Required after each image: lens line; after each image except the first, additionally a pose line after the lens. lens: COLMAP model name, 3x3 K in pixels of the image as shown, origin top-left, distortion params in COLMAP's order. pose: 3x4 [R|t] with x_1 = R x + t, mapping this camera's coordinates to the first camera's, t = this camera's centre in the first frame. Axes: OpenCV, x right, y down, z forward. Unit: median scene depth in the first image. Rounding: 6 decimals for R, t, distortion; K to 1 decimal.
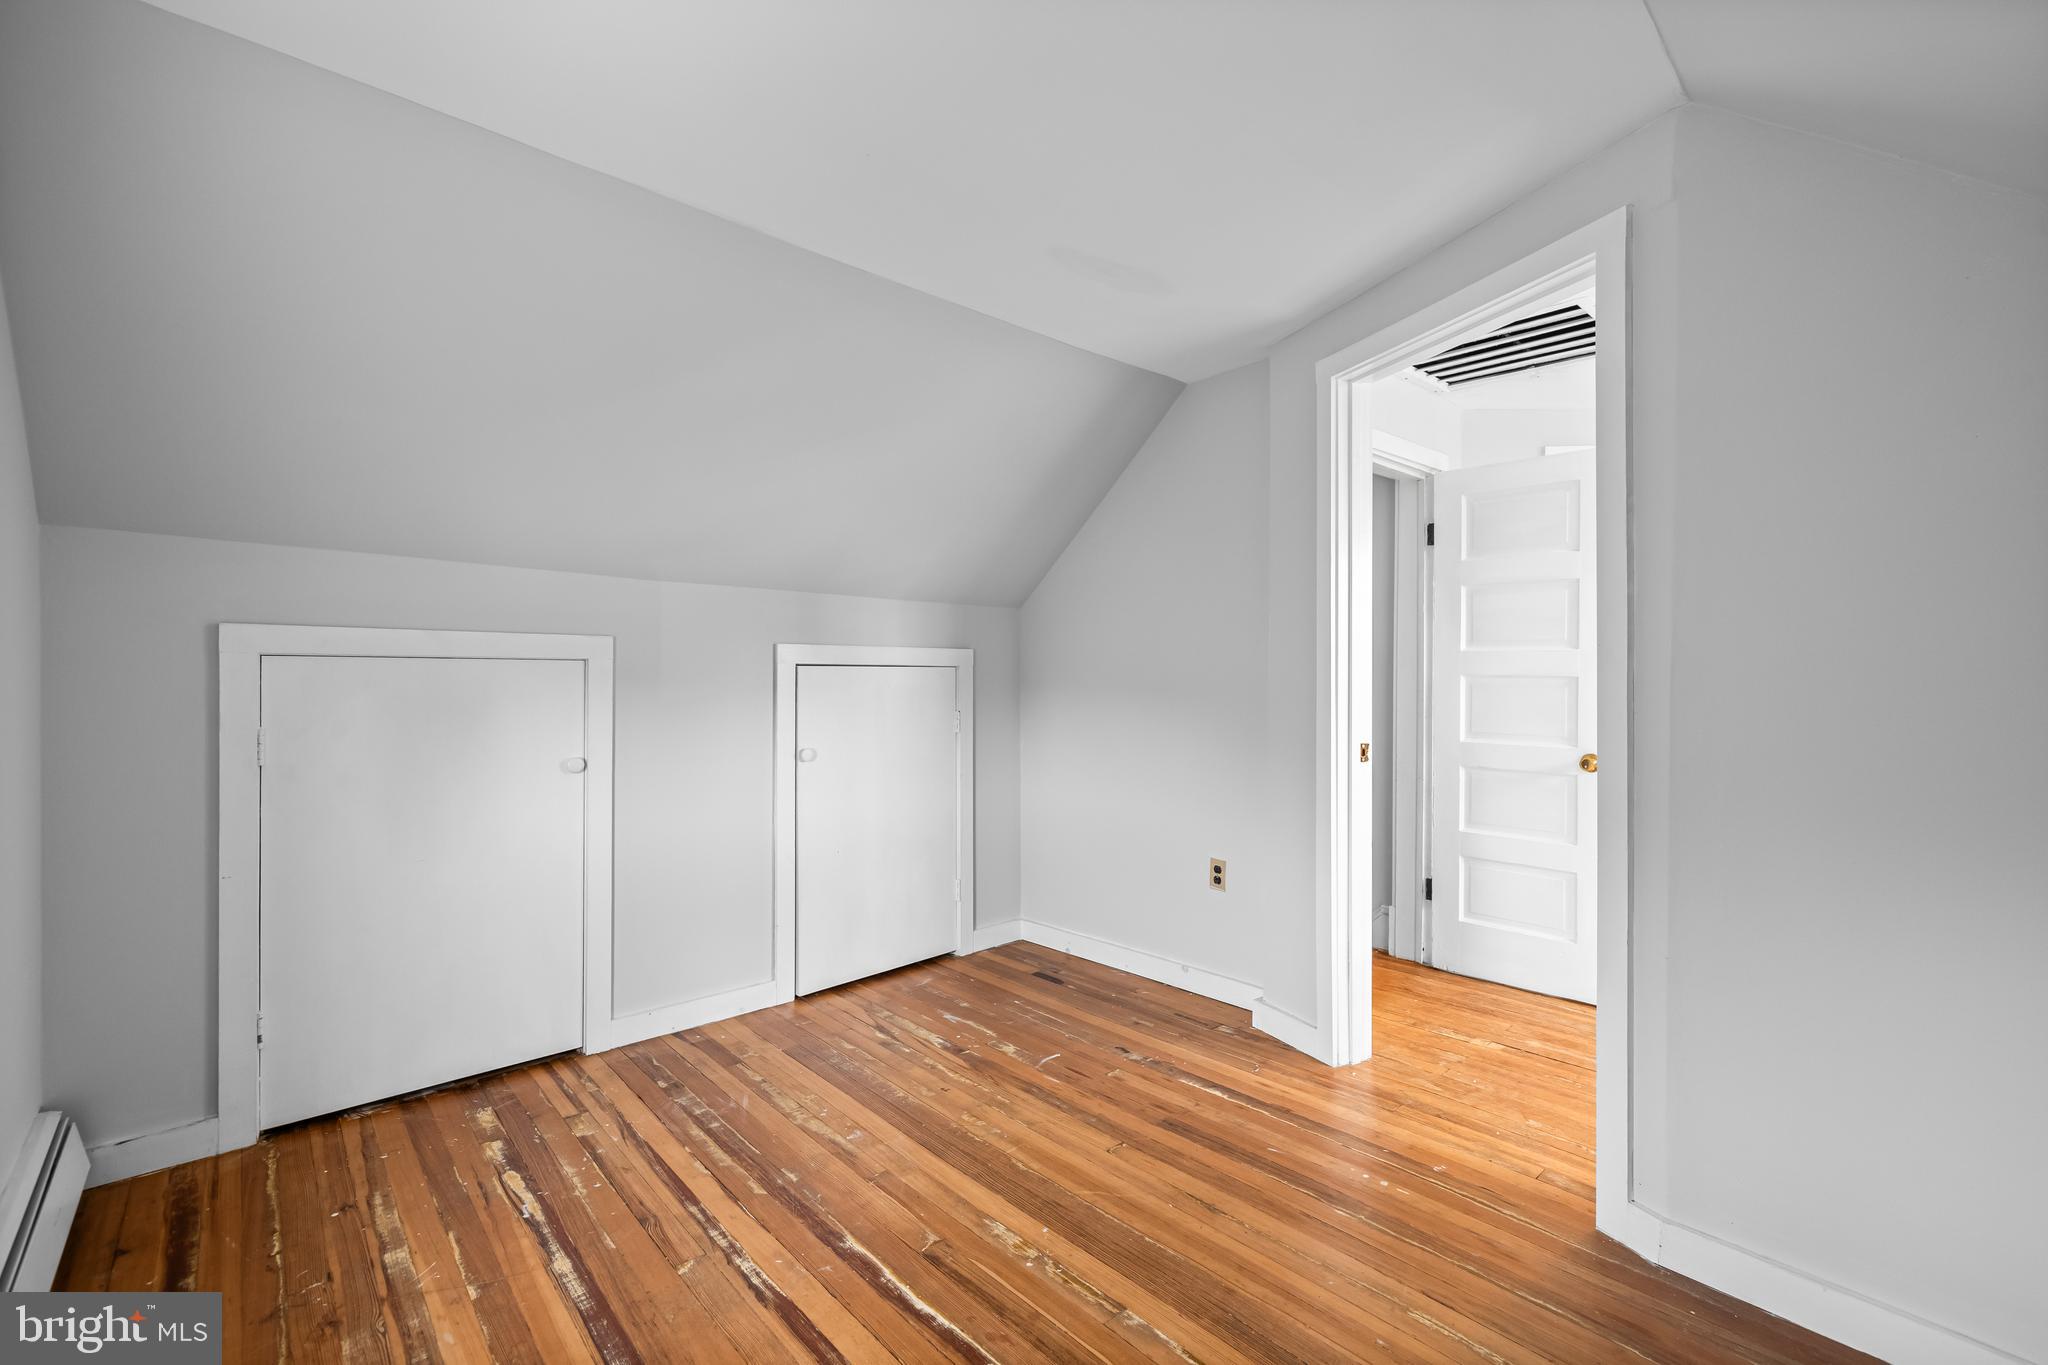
lens RADIAL K [[860.4, 0, 1026.6], [0, 860.4, 678.2], [0, 0, 1]] dist [-0.002838, 0.000959]
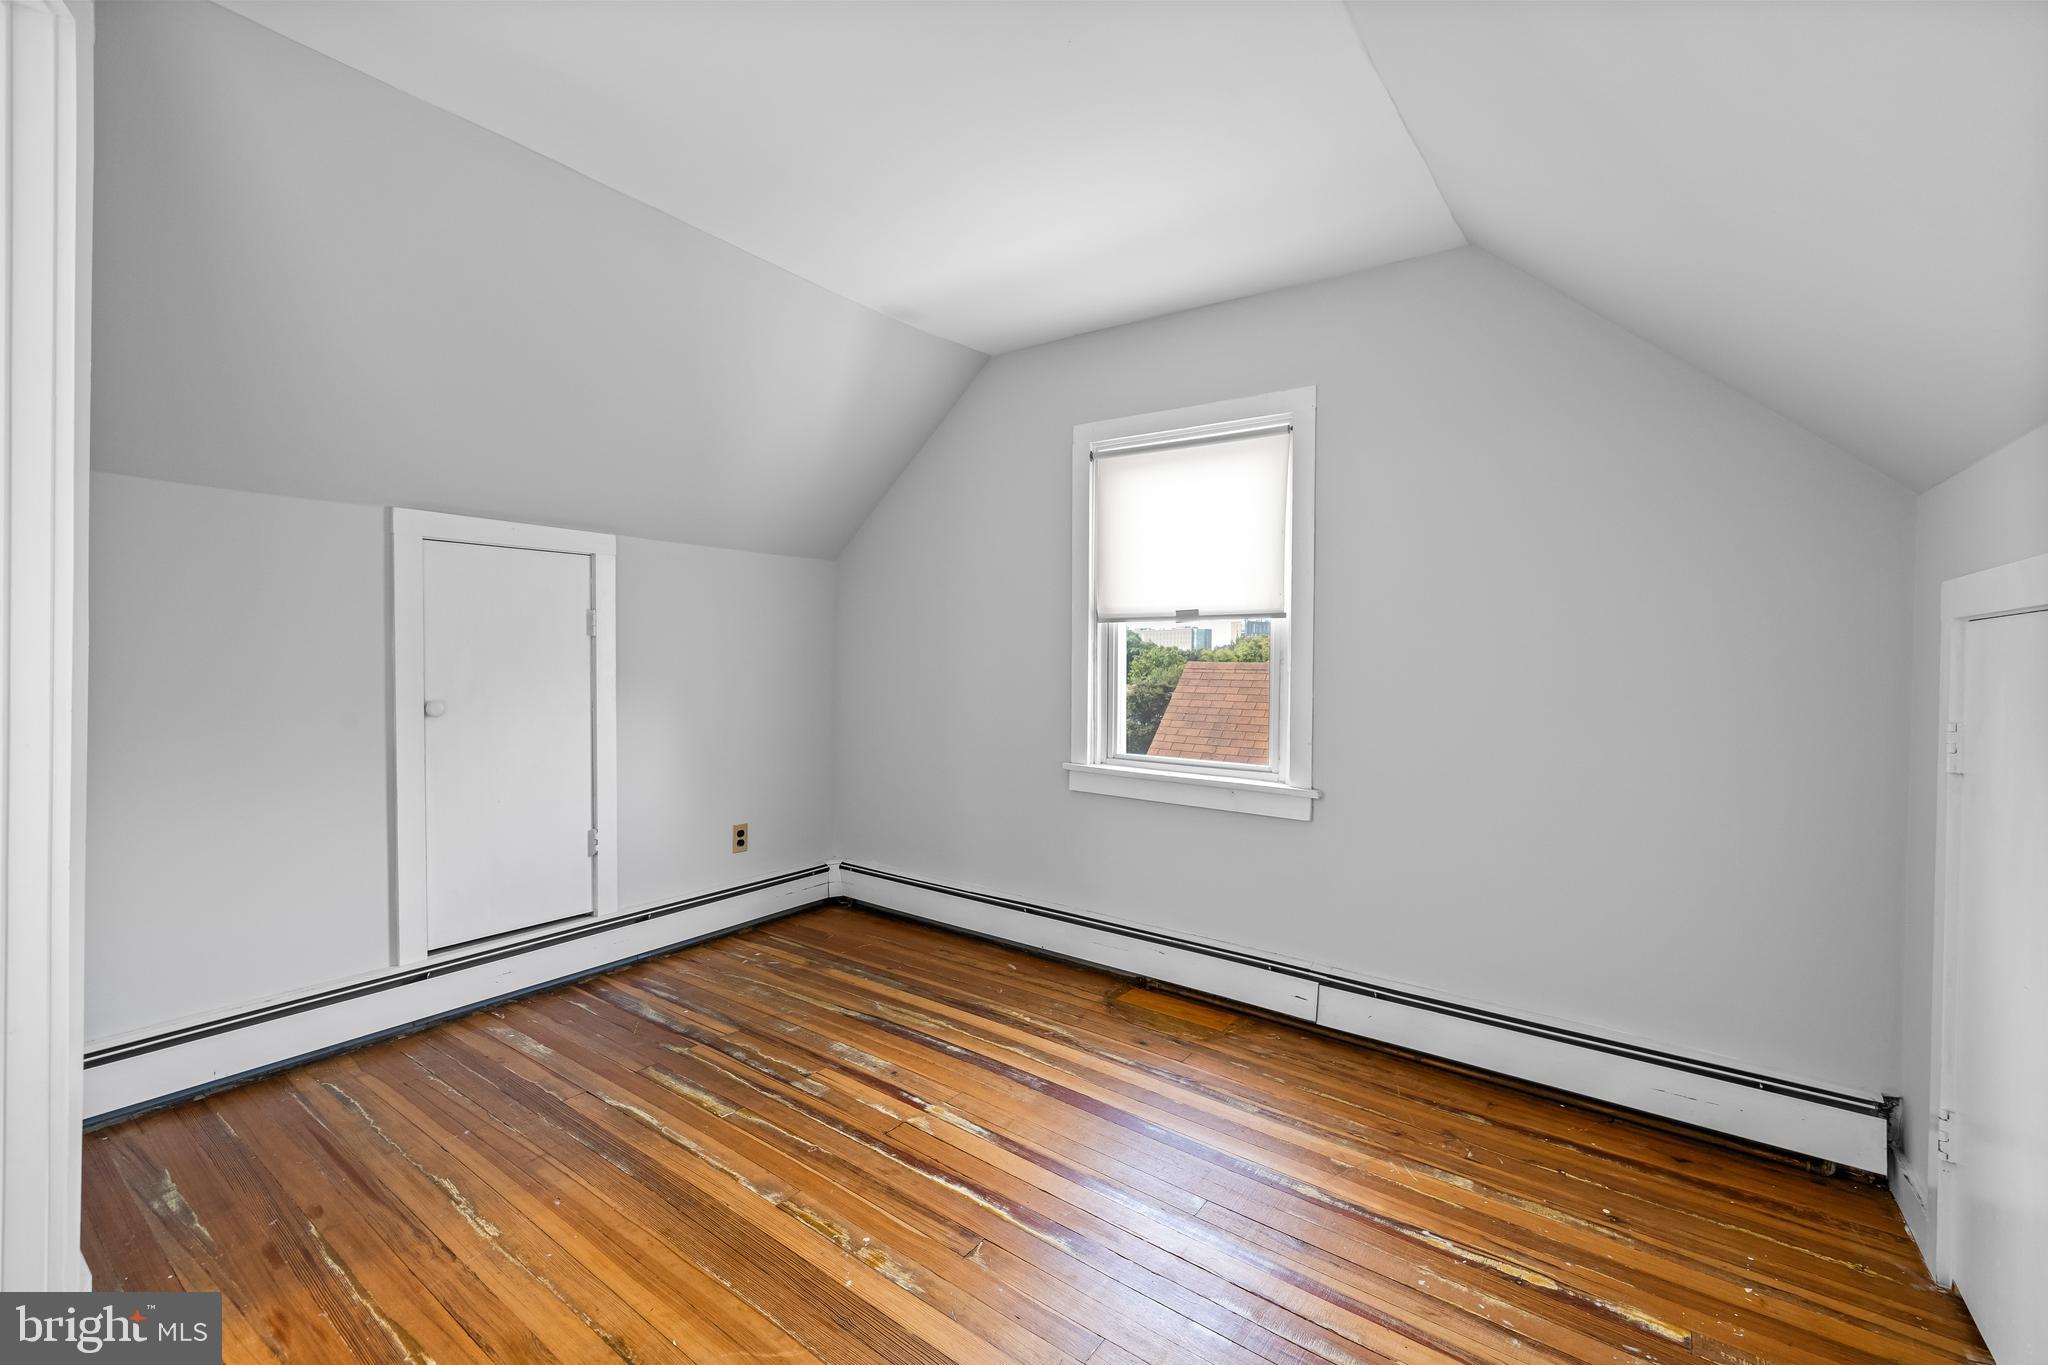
lens RADIAL K [[860.4, 0, 1022.1], [0, 860.4, 679.7], [0, 0, 1]] dist [-0.002838, 0.000959]
pose [[-0.979934, -0.011638, -0.198980, 0.031302], [-0.015556, 0.999714, 0.018137, 0.028855], [0.198712, 0.020868, -0.979836, 1.962689]]
